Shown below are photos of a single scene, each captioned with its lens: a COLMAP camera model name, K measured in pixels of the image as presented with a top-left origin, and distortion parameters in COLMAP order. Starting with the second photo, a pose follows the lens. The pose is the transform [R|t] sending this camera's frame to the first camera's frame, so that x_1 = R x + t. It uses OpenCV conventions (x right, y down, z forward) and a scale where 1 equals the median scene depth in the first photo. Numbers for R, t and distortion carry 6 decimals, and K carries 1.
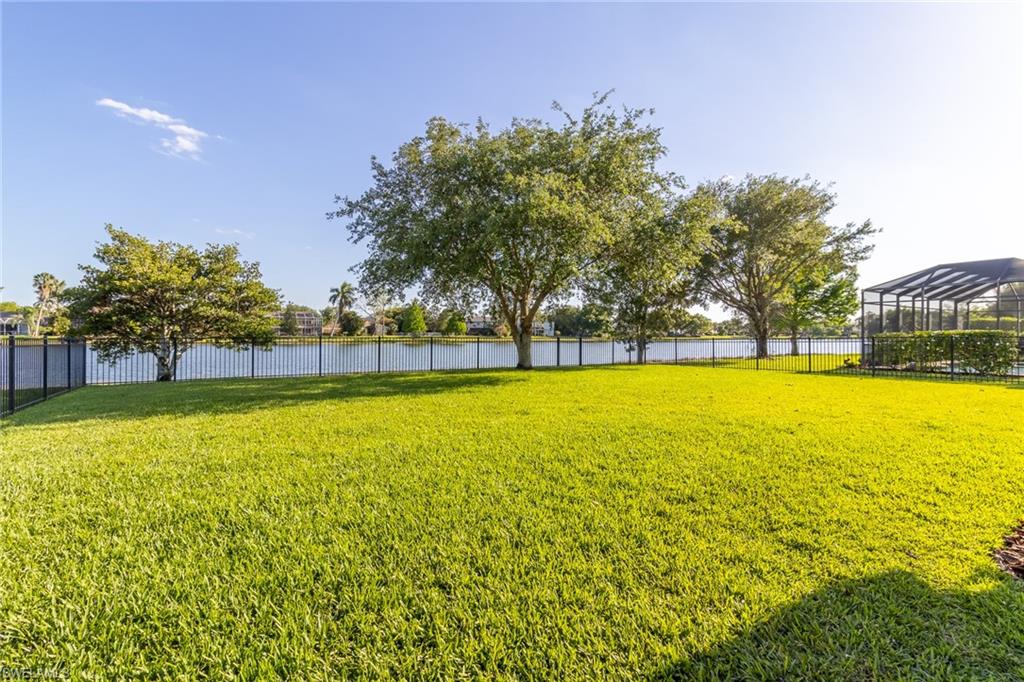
lens RADIAL K [[481.7, 0, 518.0], [0, 481.7, 340.3], [0, 0, 1]] dist [0.001744, 0.000316]
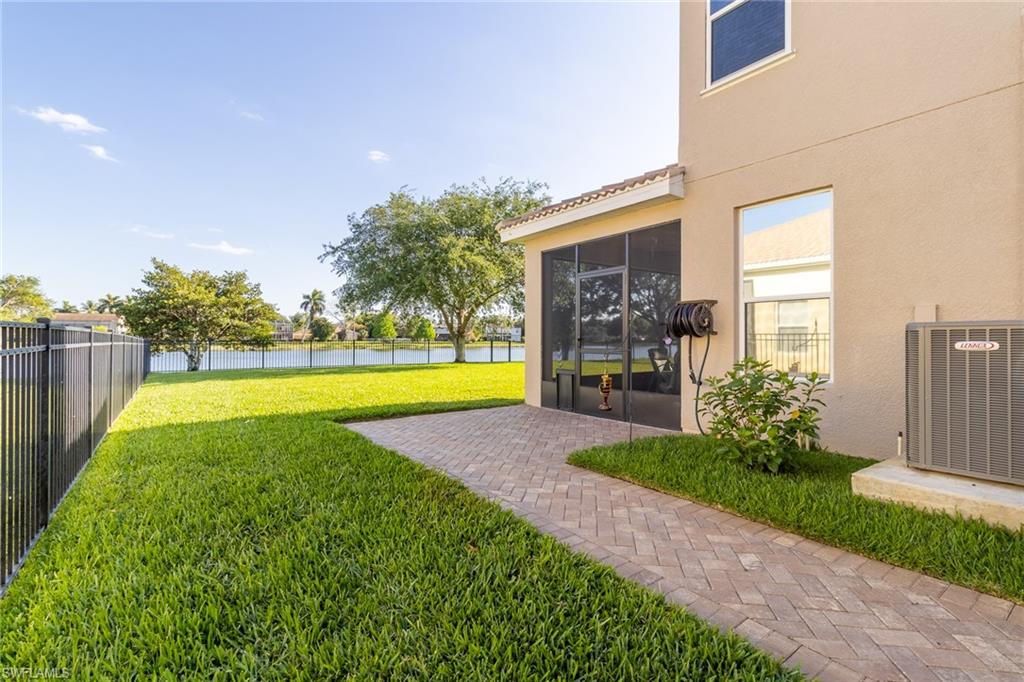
lens RADIAL K [[481.7, 0, 518.0], [0, 481.7, 340.3], [0, 0, 1]] dist [0.001744, 0.000316]
pose [[0.998536, -0.001960, 0.054055, 0.102216], [0.002620, 0.999923, -0.012139, 0.011790], [-0.054027, 0.012262, 0.998464, -0.384384]]
